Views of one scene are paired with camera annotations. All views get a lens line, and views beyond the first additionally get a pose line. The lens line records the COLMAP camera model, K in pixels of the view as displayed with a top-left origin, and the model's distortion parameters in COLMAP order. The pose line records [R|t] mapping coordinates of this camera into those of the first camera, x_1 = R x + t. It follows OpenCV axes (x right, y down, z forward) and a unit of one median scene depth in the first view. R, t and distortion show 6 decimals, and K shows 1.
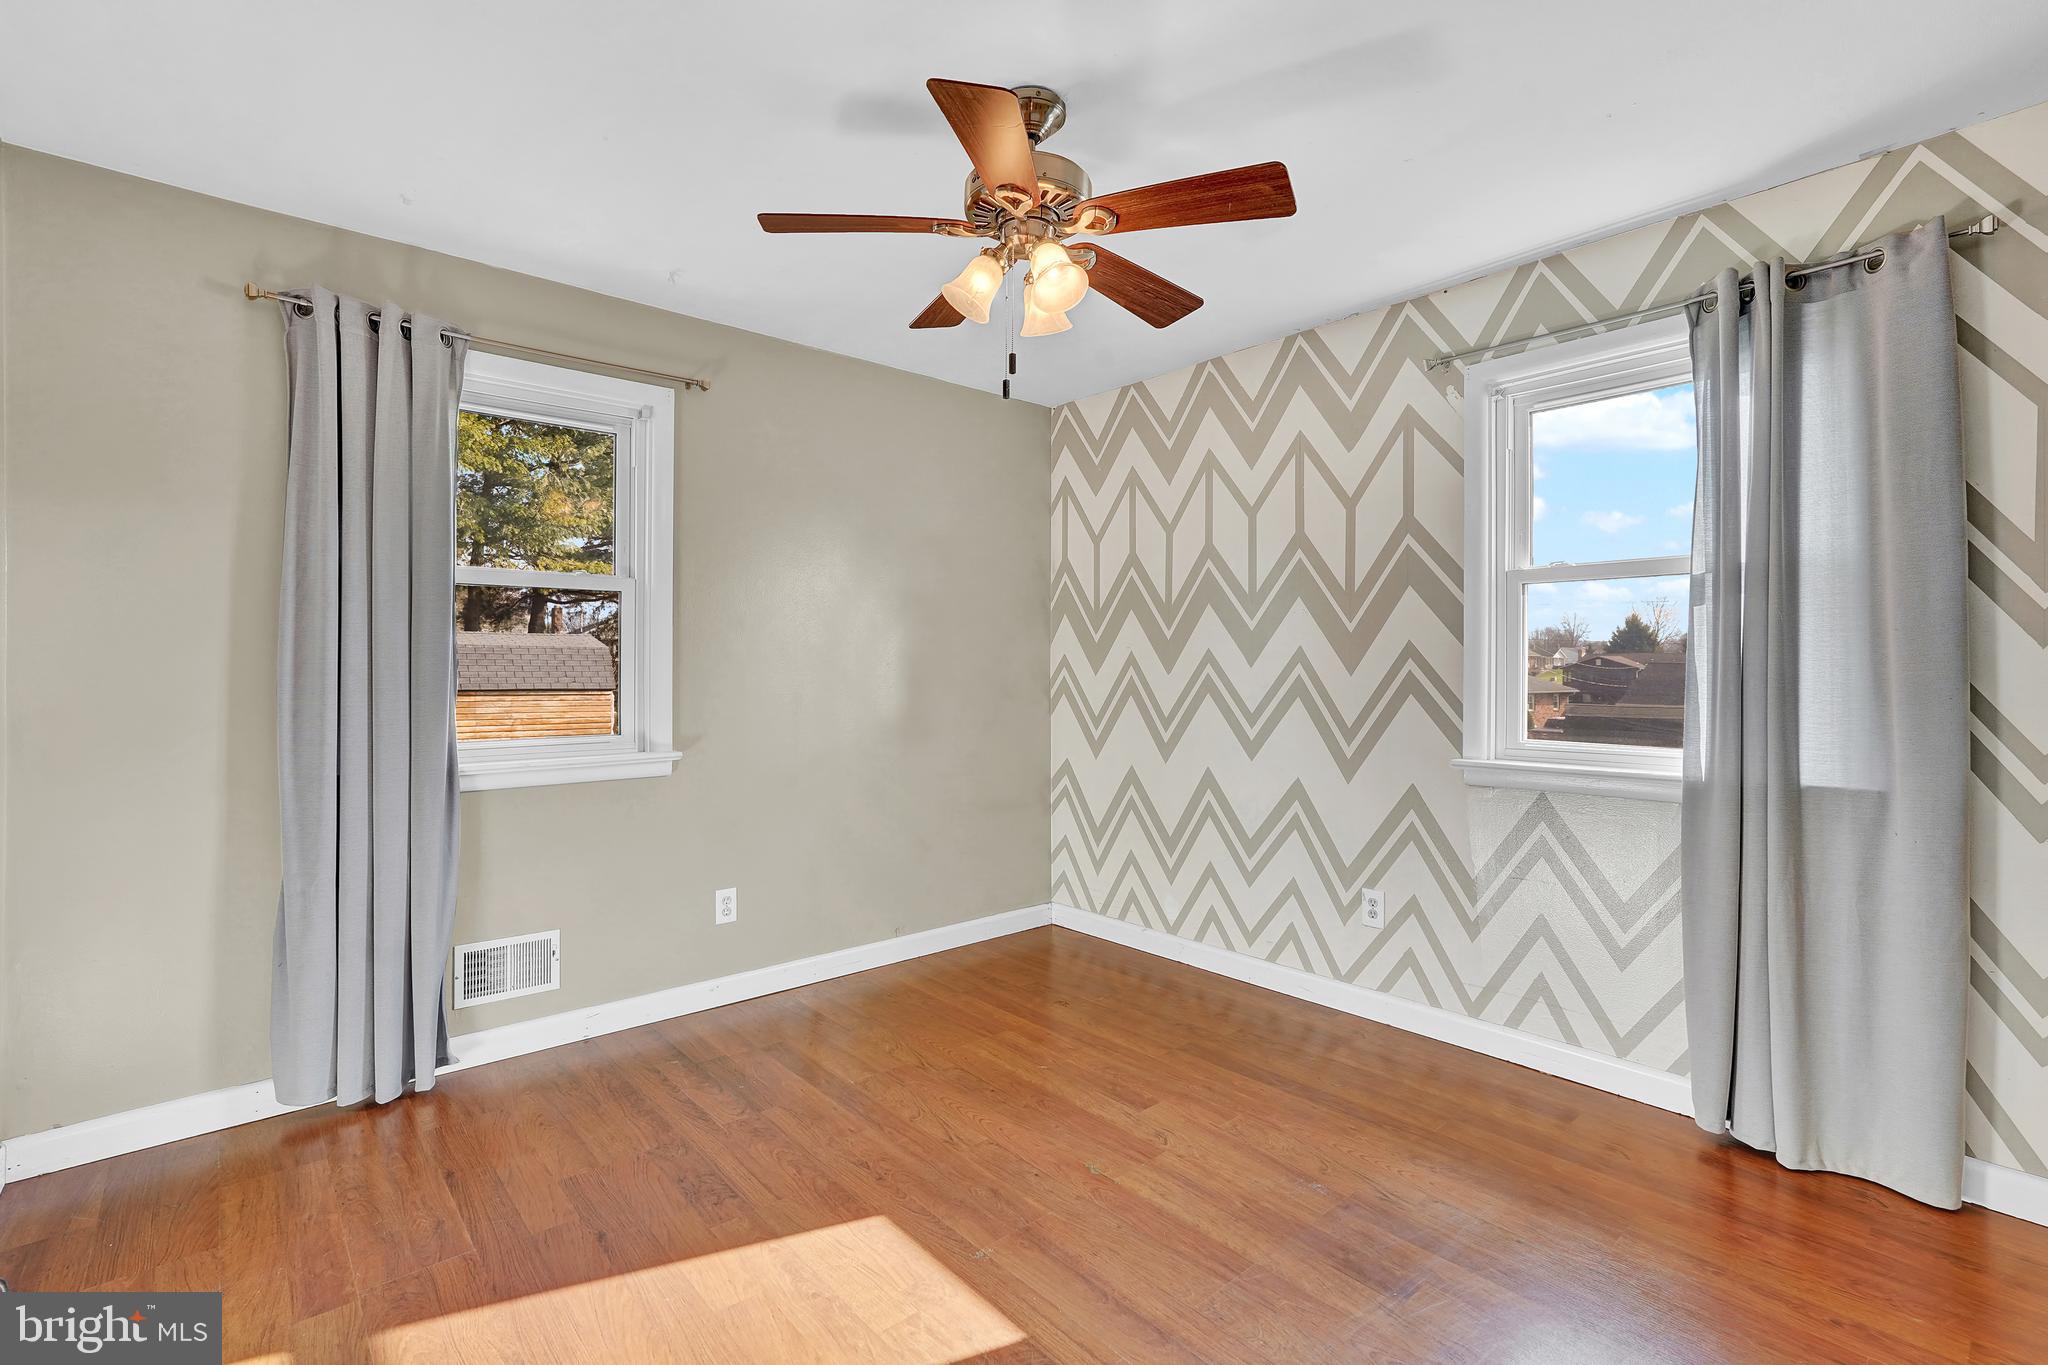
lens RADIAL K [[909.5, 0, 1024.0], [0, 909.5, 682.5], [0, 0, 1]] dist [-0.022465, -0.000064]
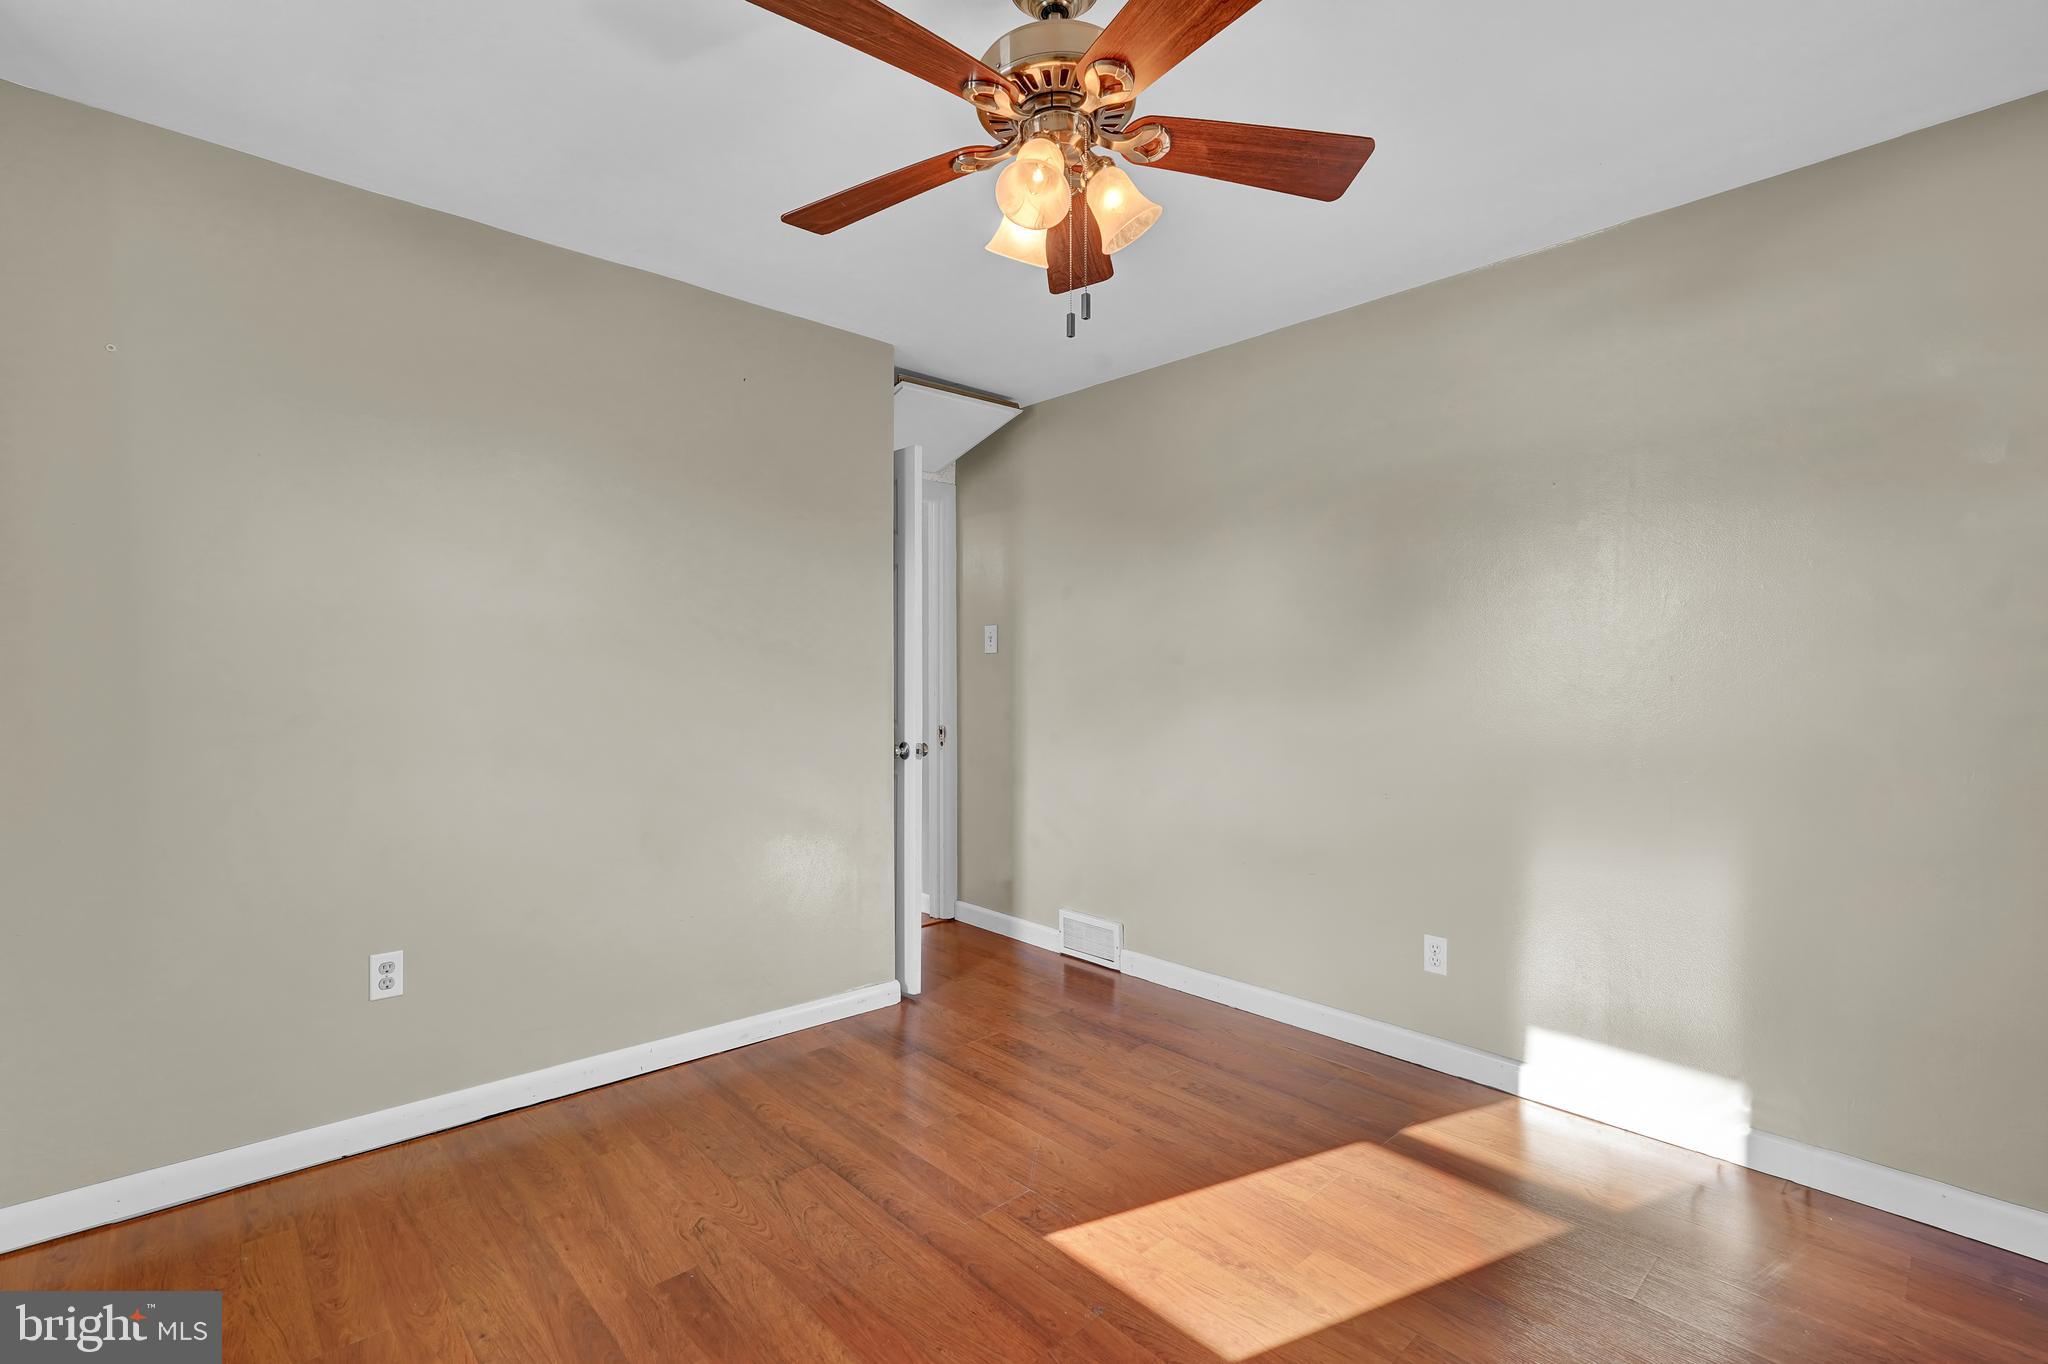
lens RADIAL K [[909.5, 0, 1024.0], [0, 909.5, 682.0], [0, 0, 1]] dist [-0.022465, -0.000064]
pose [[-0.999712, -0.006400, -0.023124, 0.053553], [-0.006721, 0.999882, 0.013828, -0.025669], [0.023033, 0.013980, -0.999637, 1.940753]]
